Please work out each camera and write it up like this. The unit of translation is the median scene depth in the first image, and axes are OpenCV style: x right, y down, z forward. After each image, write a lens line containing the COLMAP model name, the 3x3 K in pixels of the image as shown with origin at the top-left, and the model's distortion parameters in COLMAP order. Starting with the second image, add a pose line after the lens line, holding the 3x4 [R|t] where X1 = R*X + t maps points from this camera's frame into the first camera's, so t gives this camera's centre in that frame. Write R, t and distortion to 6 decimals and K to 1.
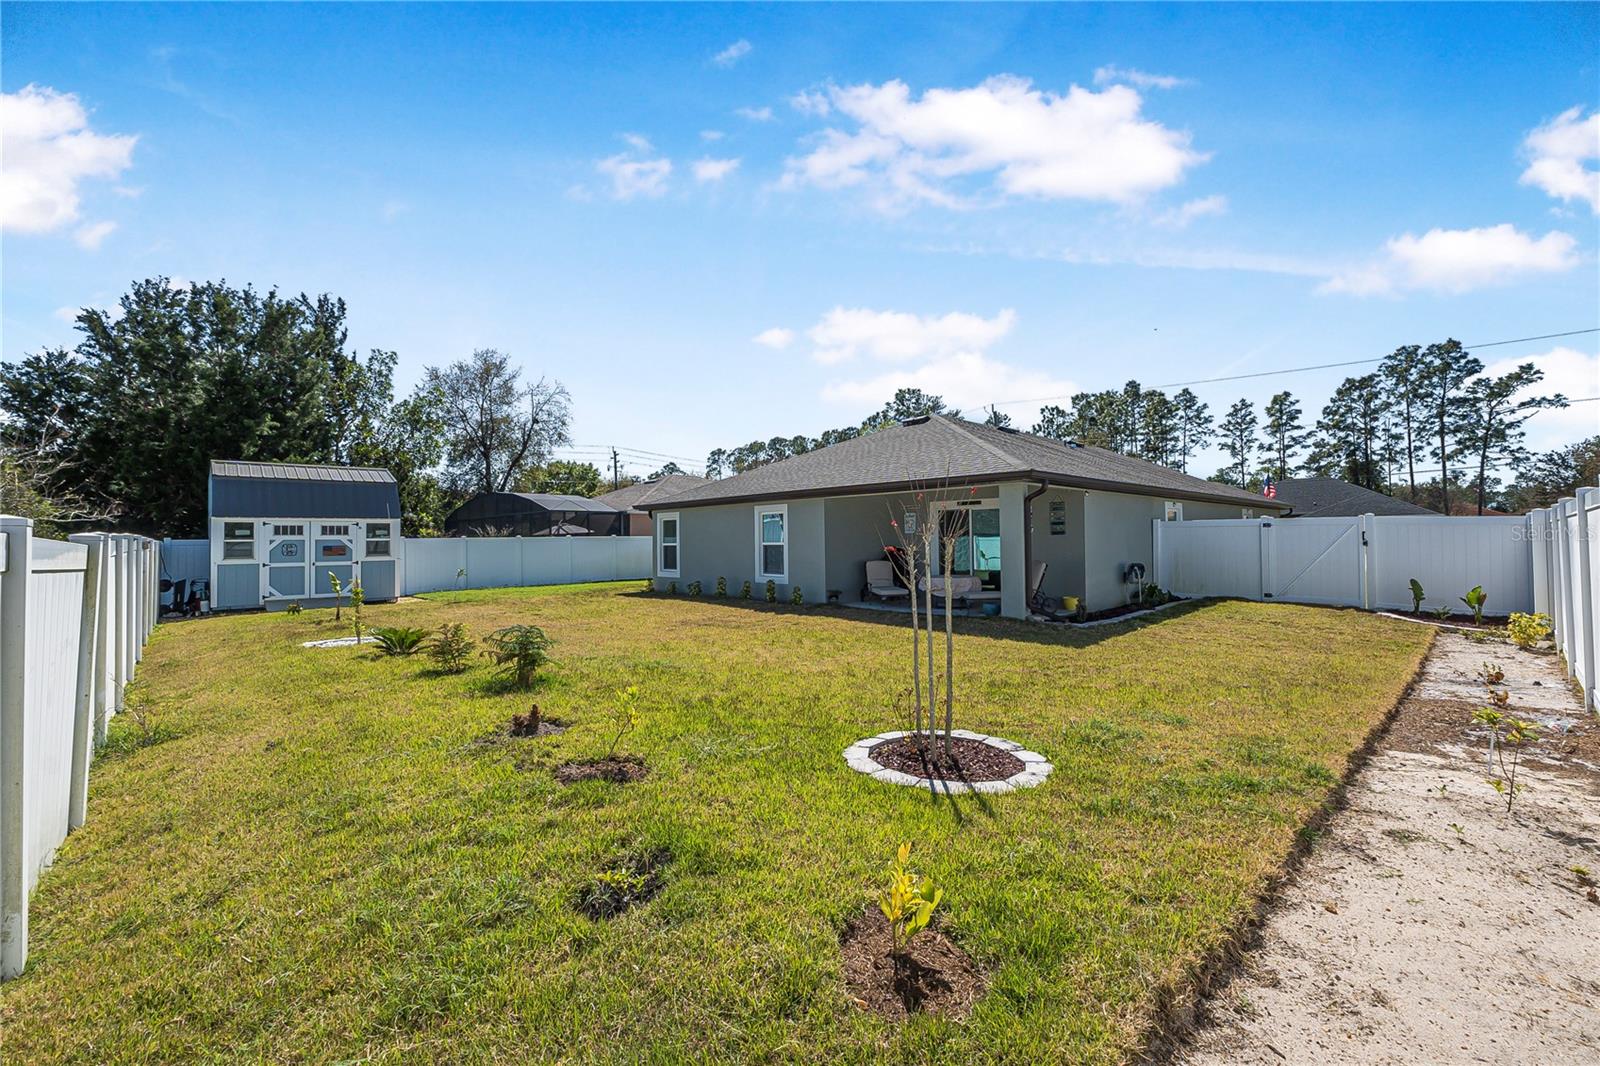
lens RADIAL K [[664.5, 0, 807.4], [0, 664.5, 528.3], [0, 0, 1]] dist [-0.012464, 0.001783]
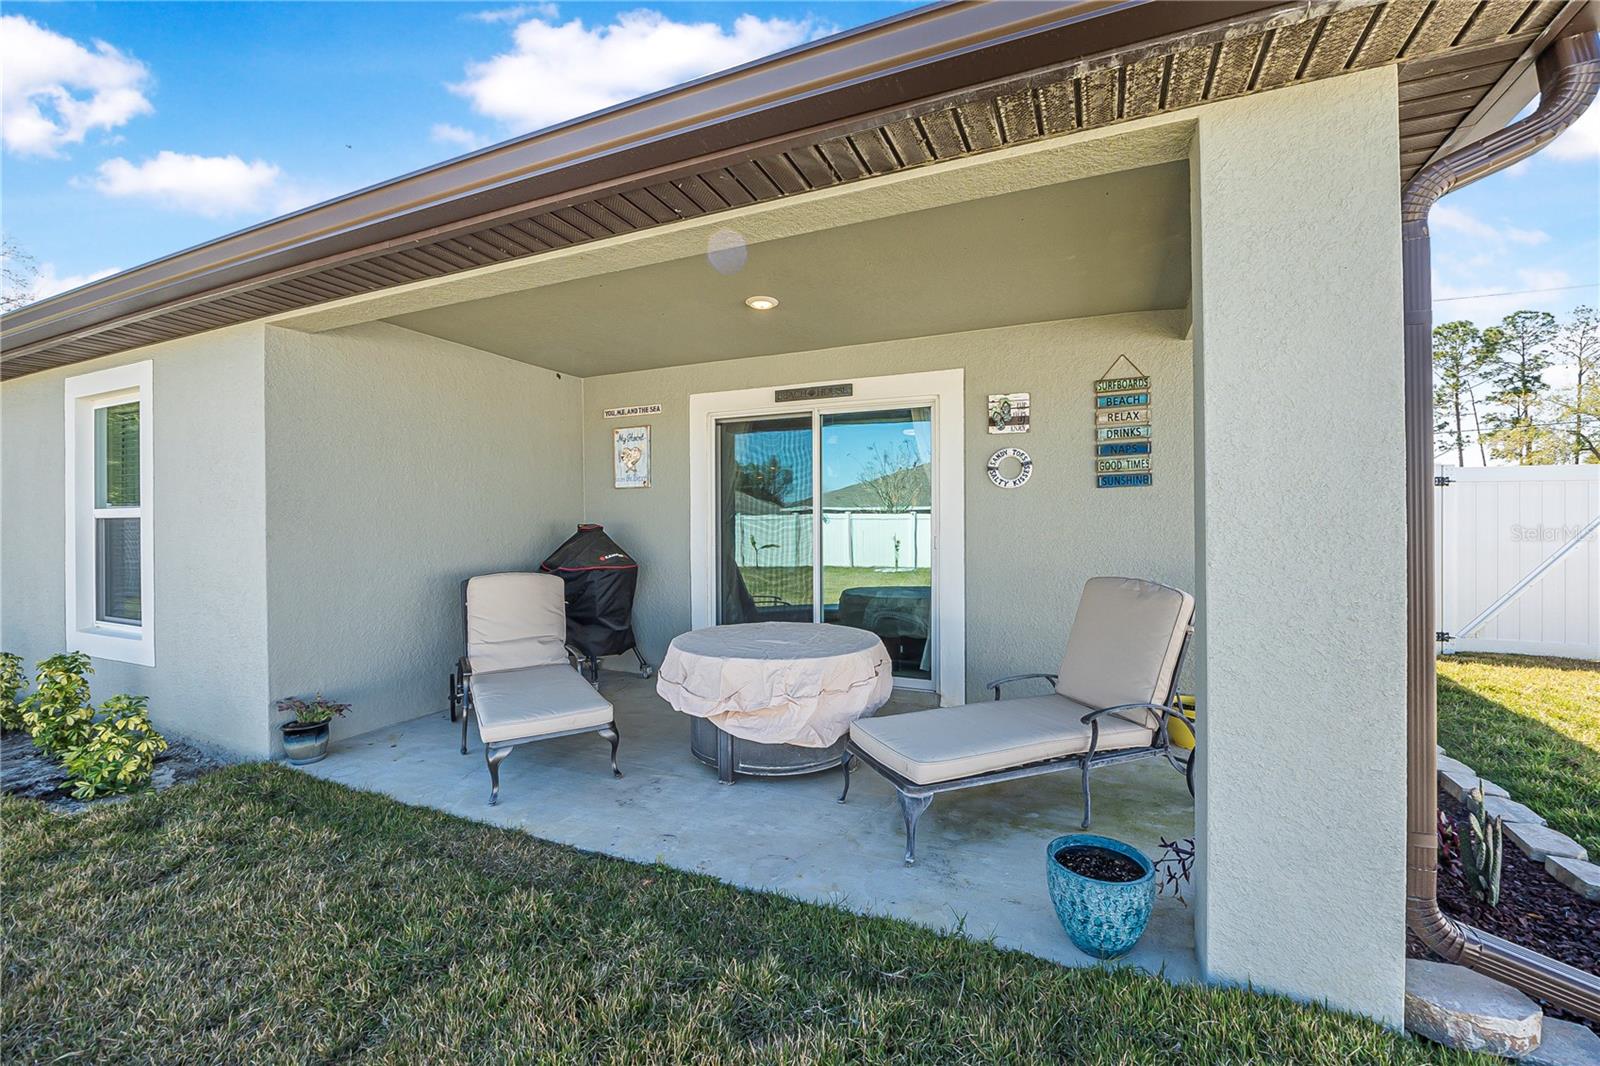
lens RADIAL K [[664.5, 0, 800.3], [0, 664.5, 526.6], [0, 0, 1]] dist [-0.012464, 0.001783]
pose [[0.924316, 0.005439, 0.381590, 0.064790], [-0.013161, 0.999758, 0.017629, 0.012495], [-0.381402, -0.021317, 0.924163, 0.394702]]
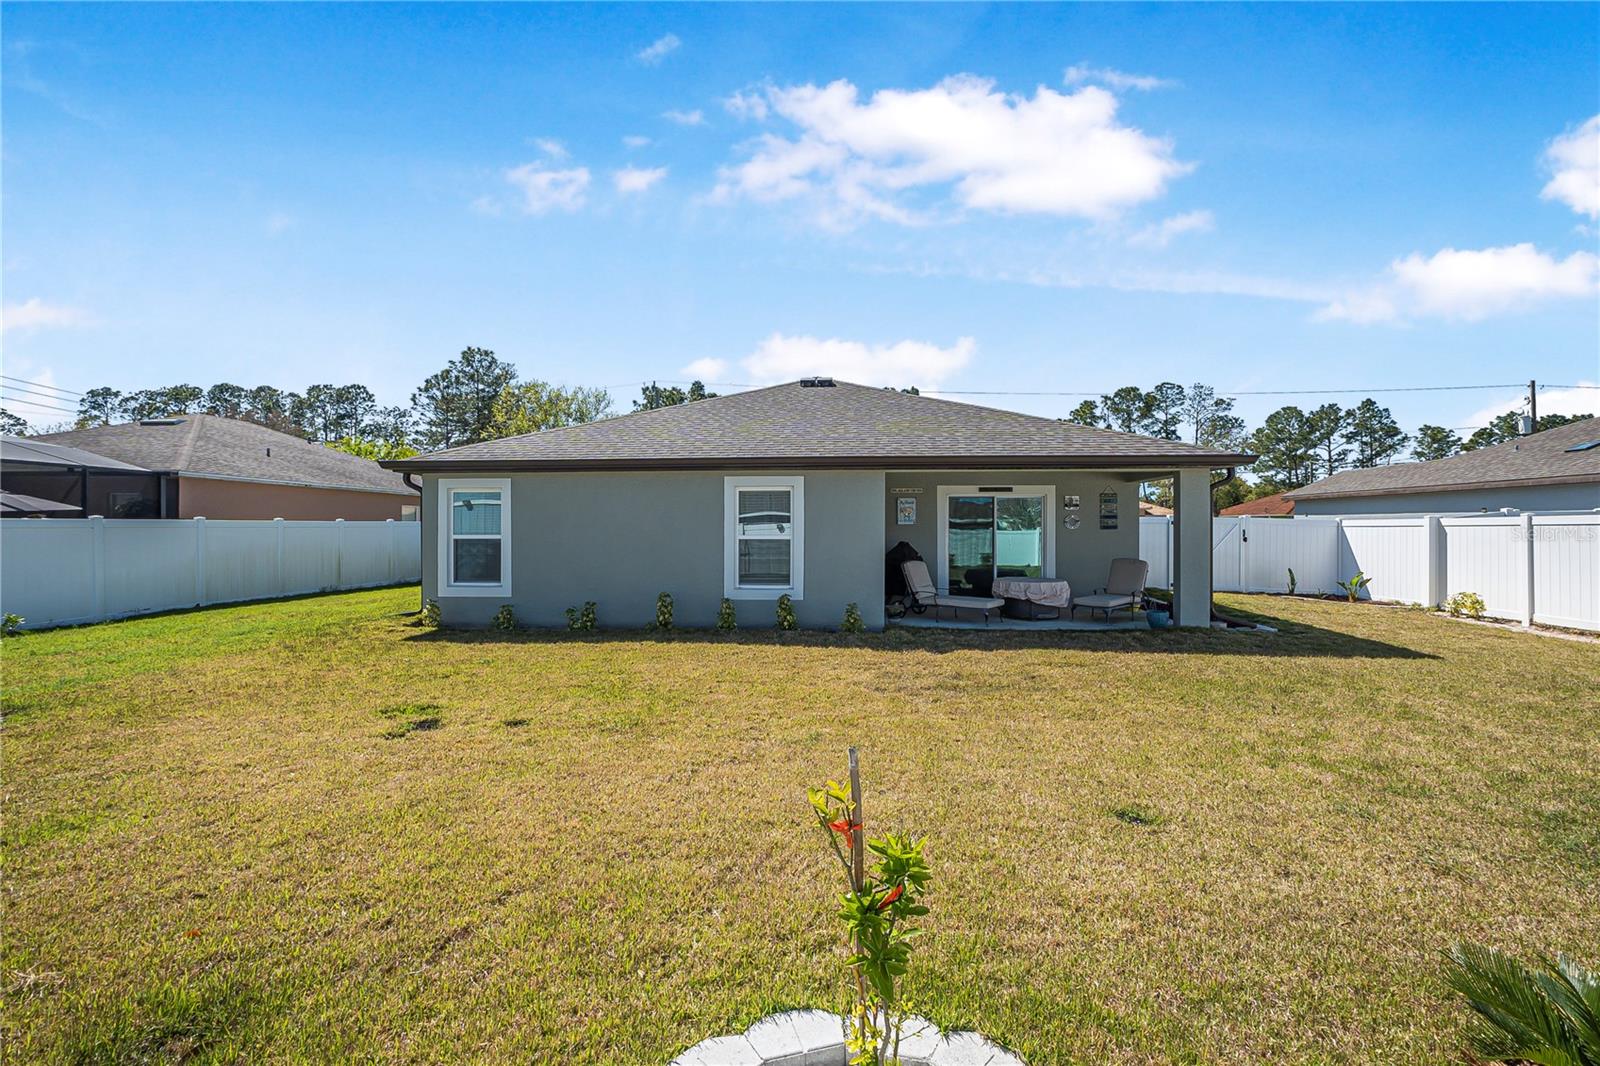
lens RADIAL K [[664.5, 0, 813.1], [0, 664.5, 533.2], [0, 0, 1]] dist [-0.012464, 0.001783]
pose [[0.737025, 0.008494, 0.675812, -0.268692], [-0.020568, 0.999740, 0.009865, 0.007264], [-0.675552, -0.021171, 0.737008, 0.307860]]
